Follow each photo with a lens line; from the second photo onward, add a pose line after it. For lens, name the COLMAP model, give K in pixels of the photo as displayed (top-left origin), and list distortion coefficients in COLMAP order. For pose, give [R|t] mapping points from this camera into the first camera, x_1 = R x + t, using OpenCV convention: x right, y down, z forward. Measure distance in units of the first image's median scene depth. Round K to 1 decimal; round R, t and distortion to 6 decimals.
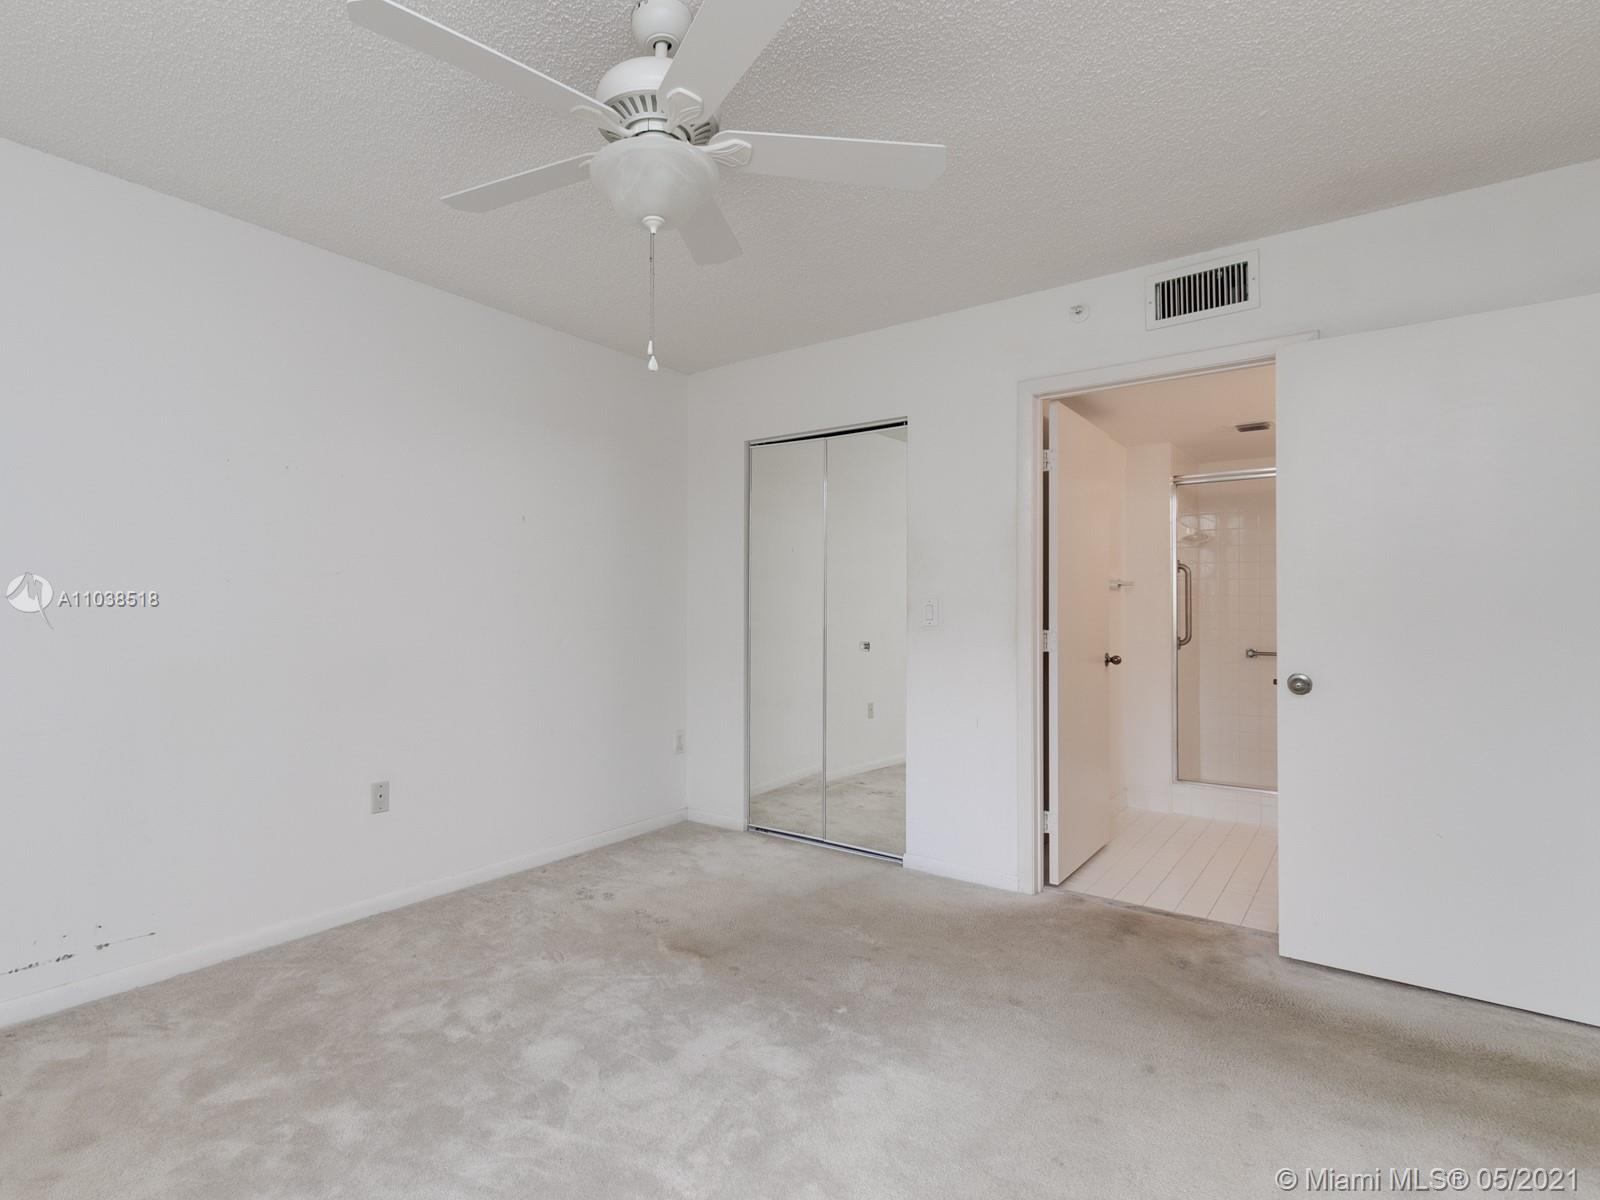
lens RADIAL K [[799.9, 0, 804.7], [0, 799.9, 604.3], [0, 0, 1]] dist [-0.001200, -0.000503]
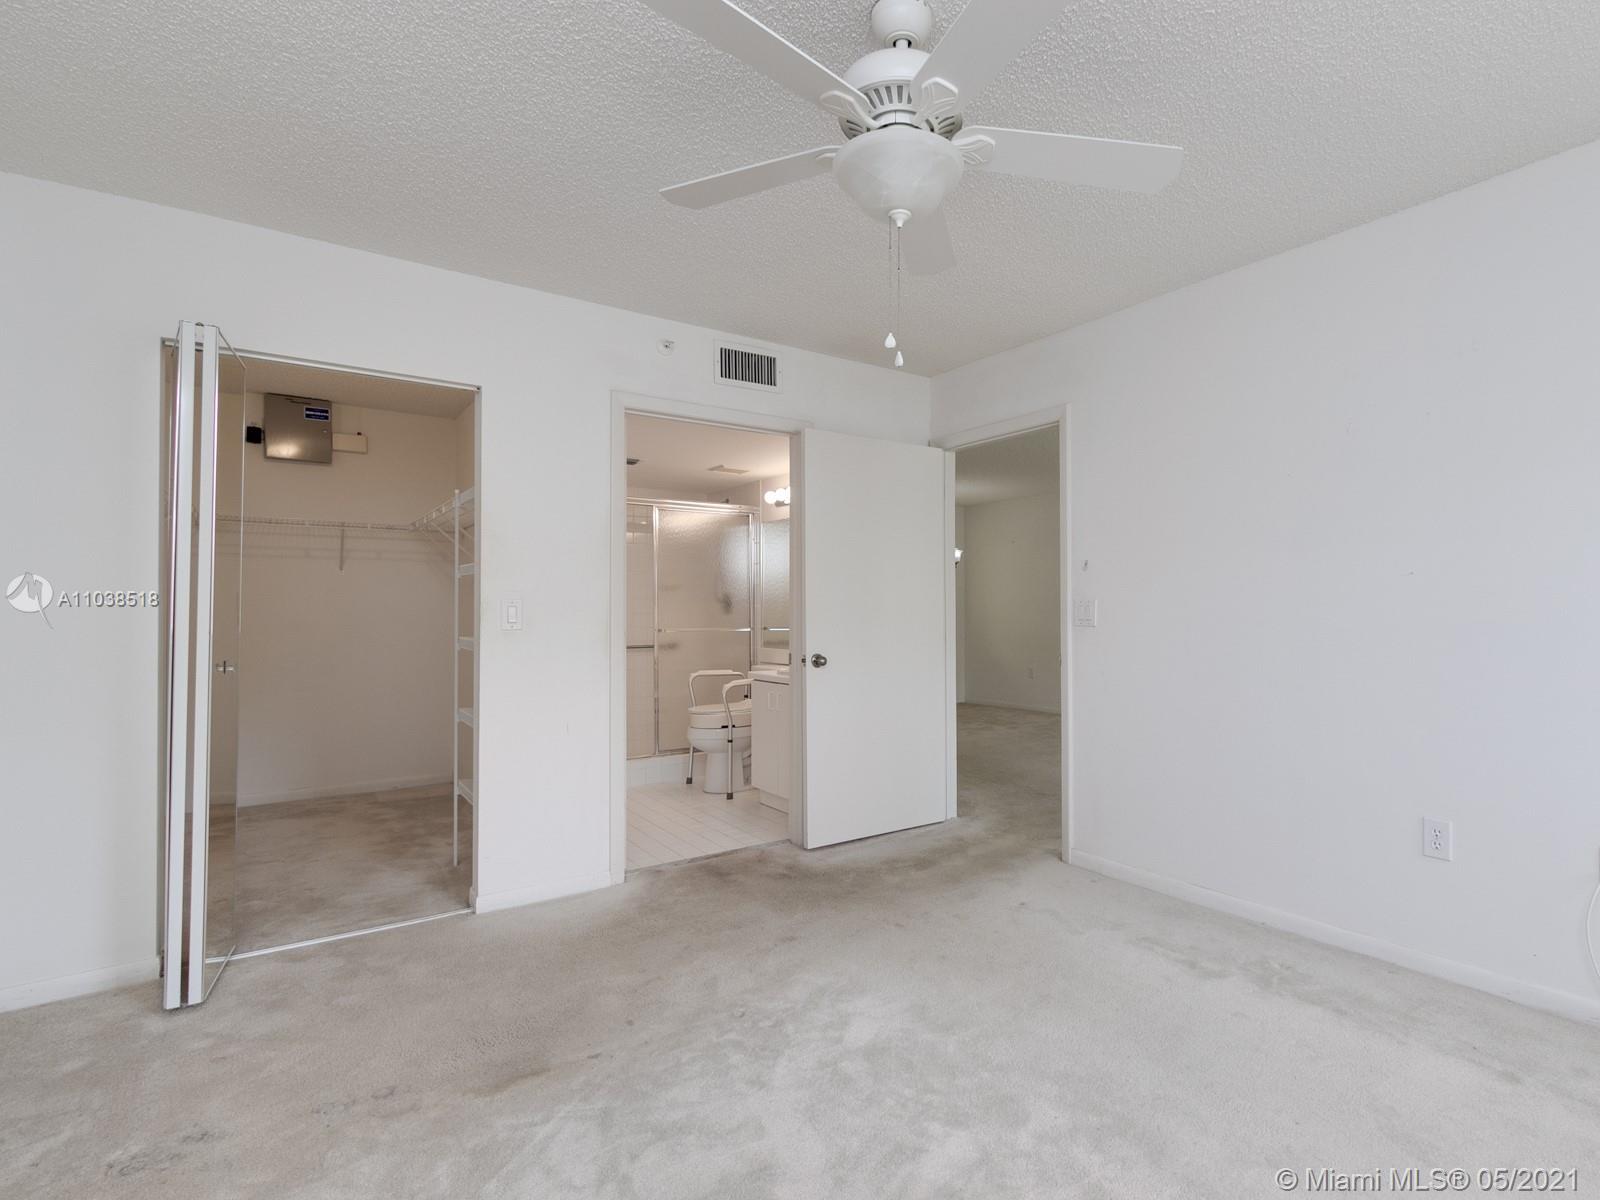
lens RADIAL K [[799.9, 0, 804.7], [0, 799.9, 604.3], [0, 0, 1]] dist [-0.001200, -0.000503]
pose [[0.325573, 0.006190, 0.945497, -0.739816], [-0.000649, 0.999980, -0.006323, 0.005537], [-0.945517, 0.001445, 0.325570, 0.508233]]
